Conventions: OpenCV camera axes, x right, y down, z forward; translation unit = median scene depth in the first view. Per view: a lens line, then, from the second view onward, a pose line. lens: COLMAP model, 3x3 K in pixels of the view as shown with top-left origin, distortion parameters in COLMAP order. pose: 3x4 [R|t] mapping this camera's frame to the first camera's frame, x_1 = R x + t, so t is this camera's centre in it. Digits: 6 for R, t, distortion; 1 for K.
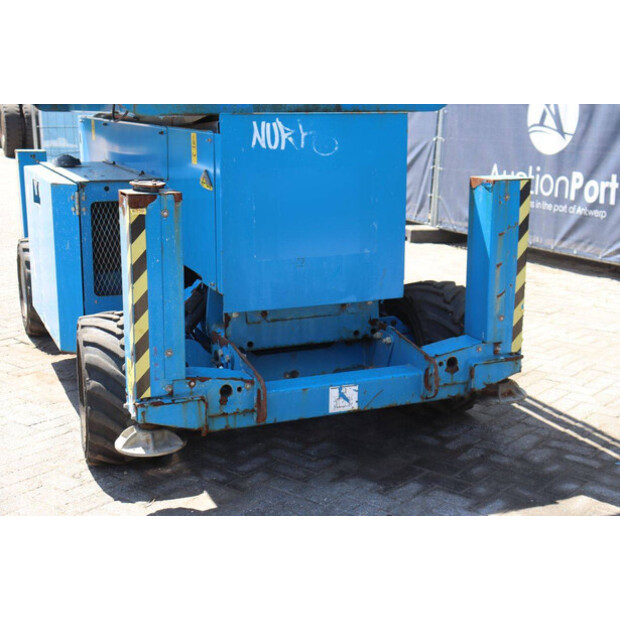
lens RADIAL K [[960.0, 0, 311.6], [0, 960.0, 308.8], [0, 0, 1]] dist [0.112885, 0.000000]
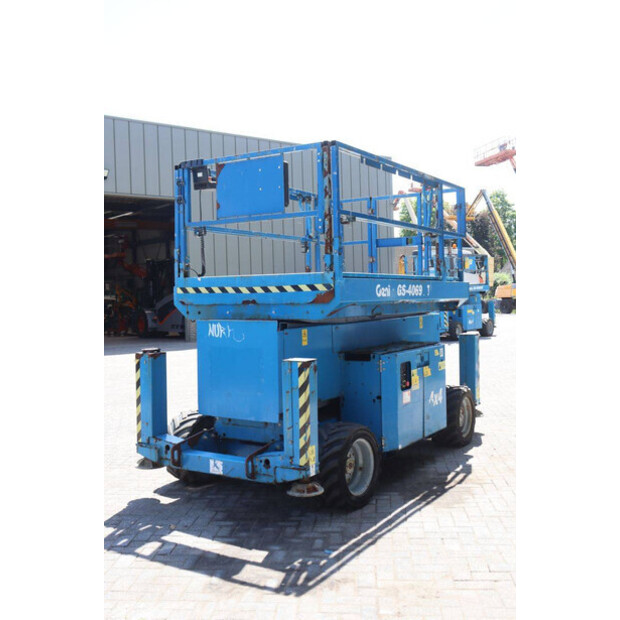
lens RADIAL K [[712.5, 0, 279.6], [0, 712.5, 307.5], [0, 0, 1]] dist [-0.029216, 0.000000]
pose [[0.541647, 0.011209, -0.840531, 1.243636], [-0.163513, 0.982217, -0.092270, -0.104840], [0.824549, 0.187415, 0.533848, 0.277586]]
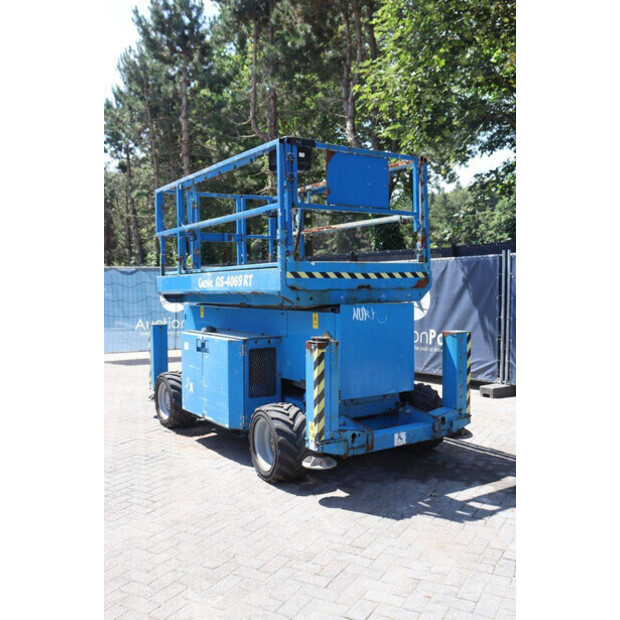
lens RADIAL K [[651.4, 0, 305.9], [0, 651.4, 311.2], [0, 0, 1]] dist [-0.081359, 0.000000]
pose [[0.981565, -0.017884, 0.190288, -0.410842], [0.050661, 0.984345, -0.168813, 0.046721], [-0.184290, 0.175341, 0.967105, -0.344814]]
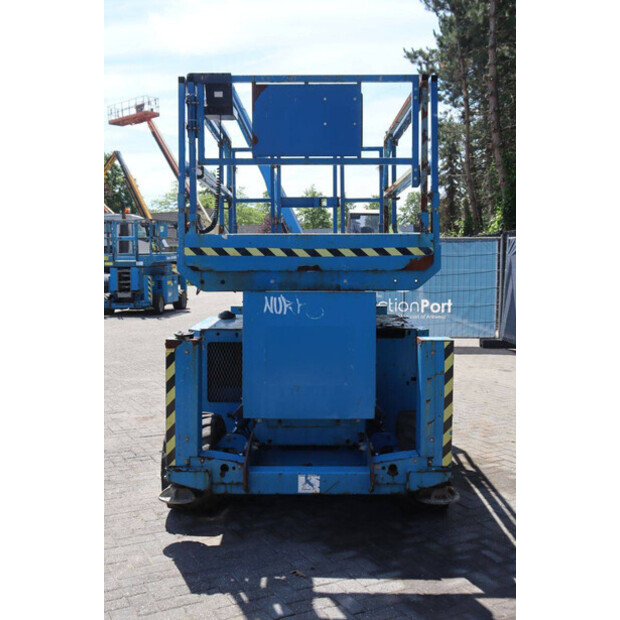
lens RADIAL K [[759.8, 0, 295.8], [0, 759.8, 306.4], [0, 0, 1]] dist [0.009425, 0.000000]
pose [[0.915469, 0.027023, -0.401481, 0.455101], [-0.087357, 0.987294, -0.132741, -0.017241], [0.392792, 0.156592, 0.906197, -0.094315]]
